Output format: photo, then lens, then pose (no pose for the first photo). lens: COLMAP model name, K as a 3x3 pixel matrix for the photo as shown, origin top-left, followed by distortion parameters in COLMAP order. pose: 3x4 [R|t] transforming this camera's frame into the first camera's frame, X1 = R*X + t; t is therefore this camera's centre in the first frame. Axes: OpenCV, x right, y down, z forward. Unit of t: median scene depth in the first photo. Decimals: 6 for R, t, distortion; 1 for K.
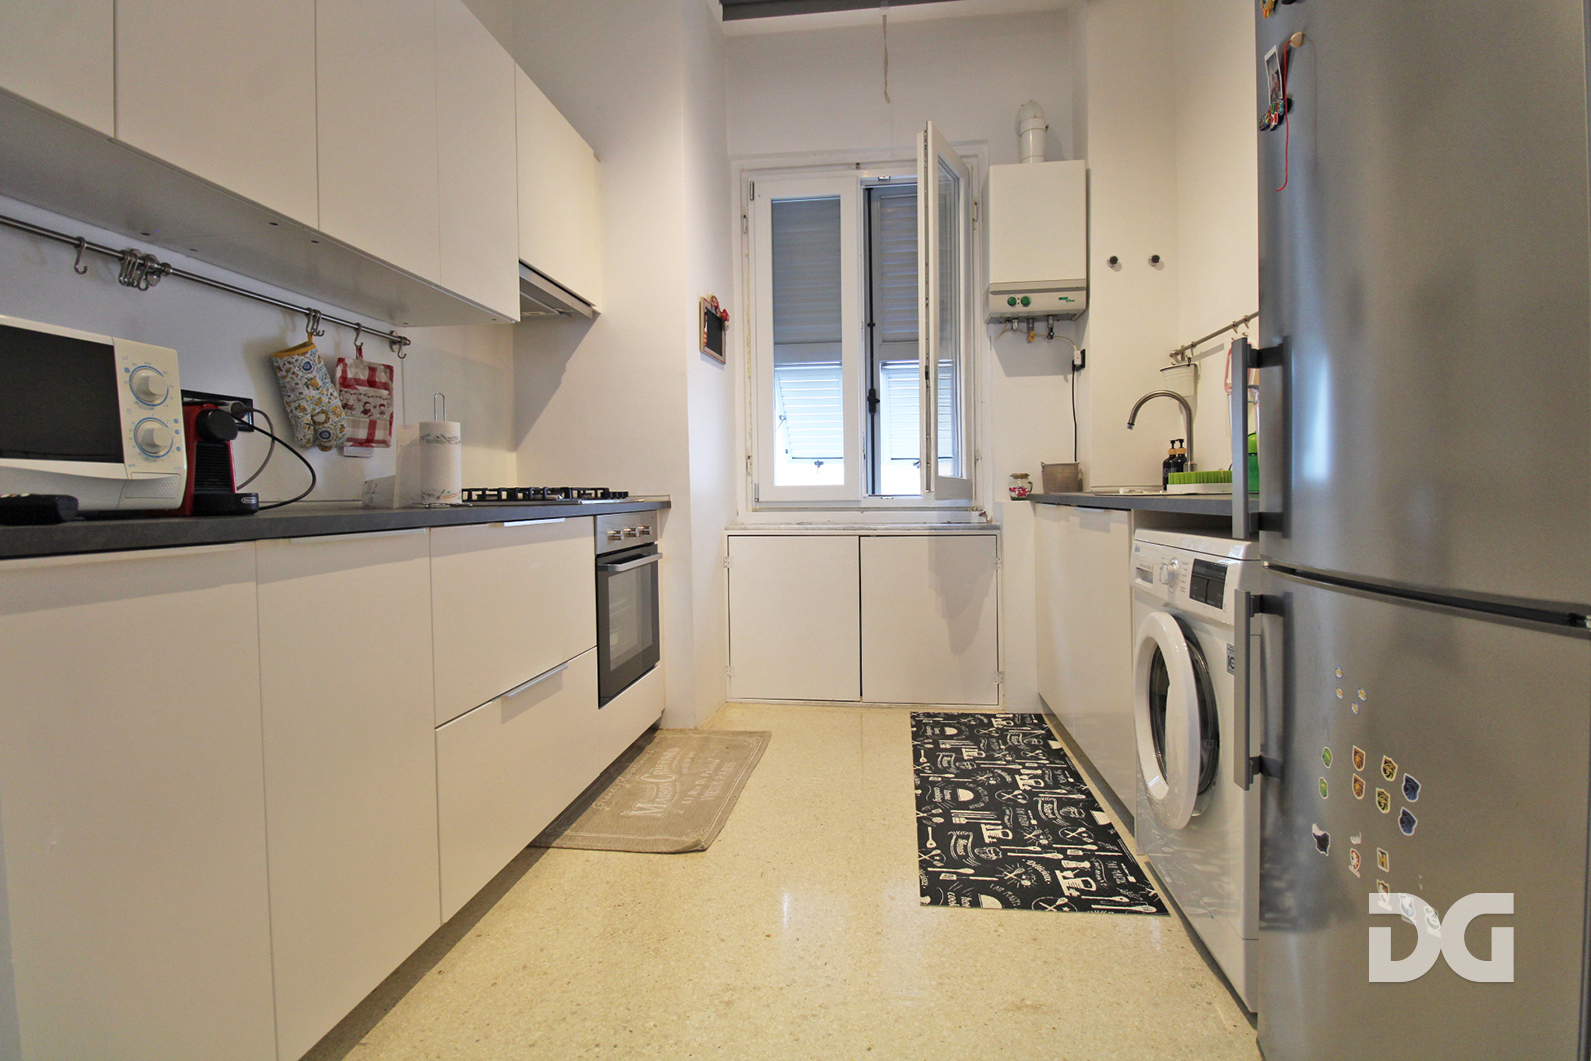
lens RADIAL K [[744.7, 0, 817.4], [0, 744.7, 508.9], [0, 0, 1]] dist [0.001017, -0.014444]
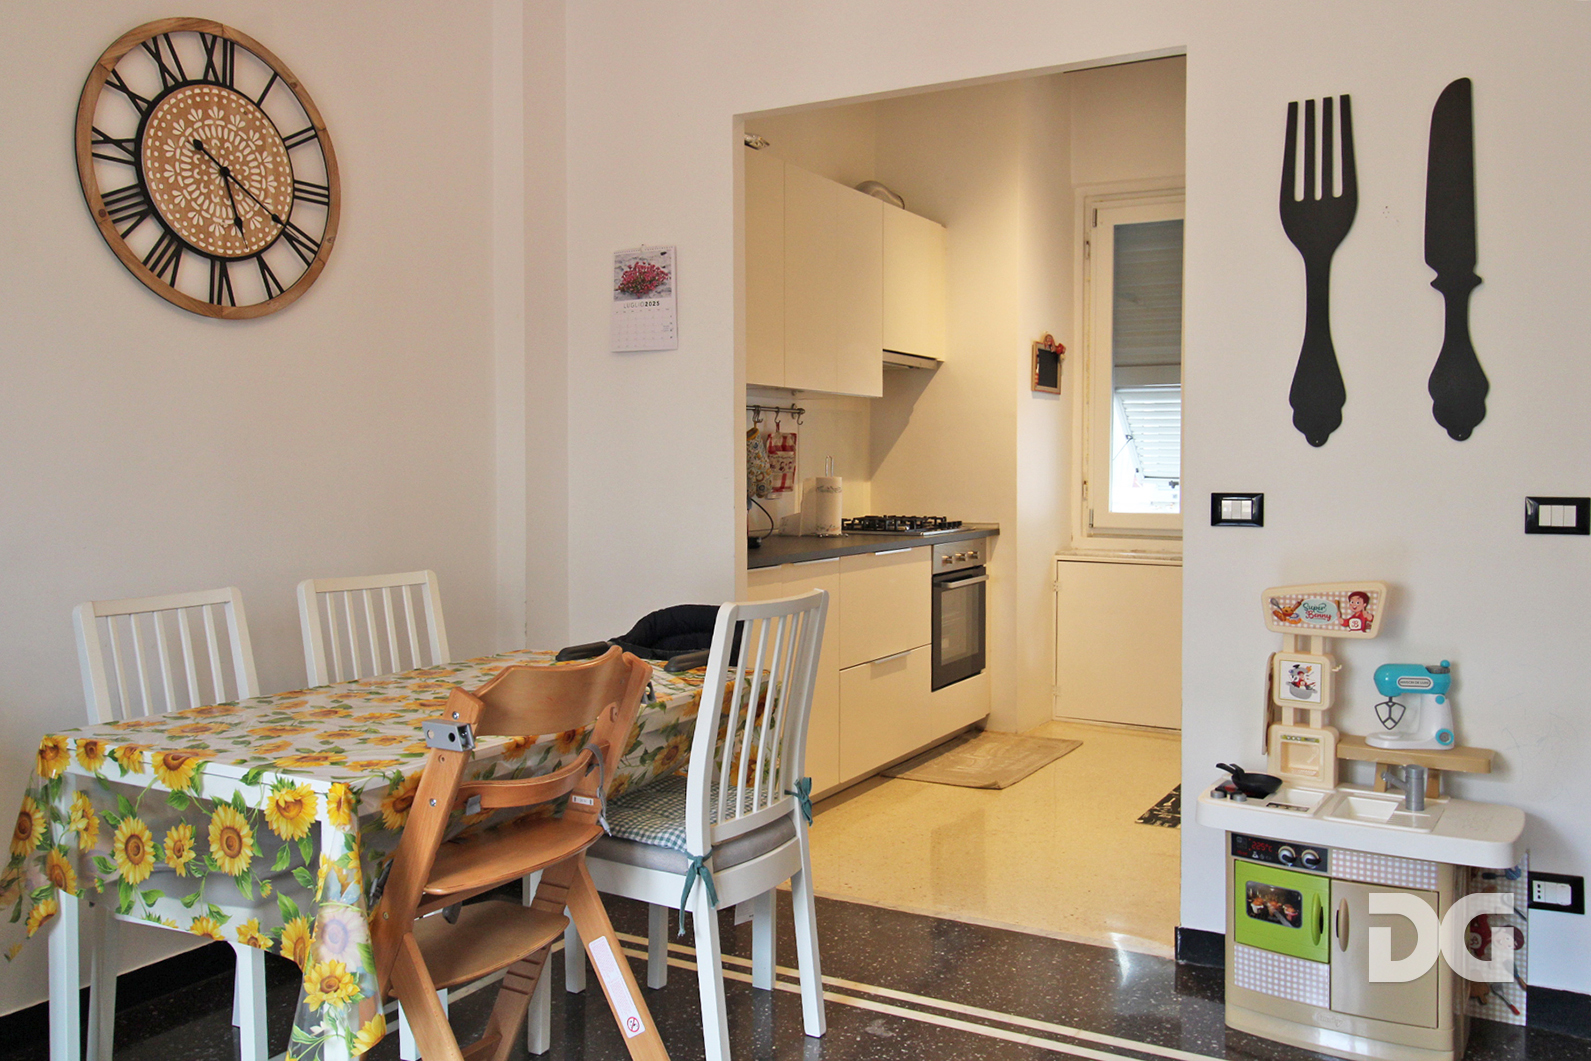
lens RADIAL K [[1271.6, 0, 807.6], [0, 1271.6, 514.4], [0, 0, 1]] dist [0.016041, -0.003290]
pose [[0.920157, 0.029978, -0.390400, 0.351068], [-0.022804, 0.999475, 0.022999, -0.085809], [0.390884, -0.012260, 0.920358, -1.083350]]
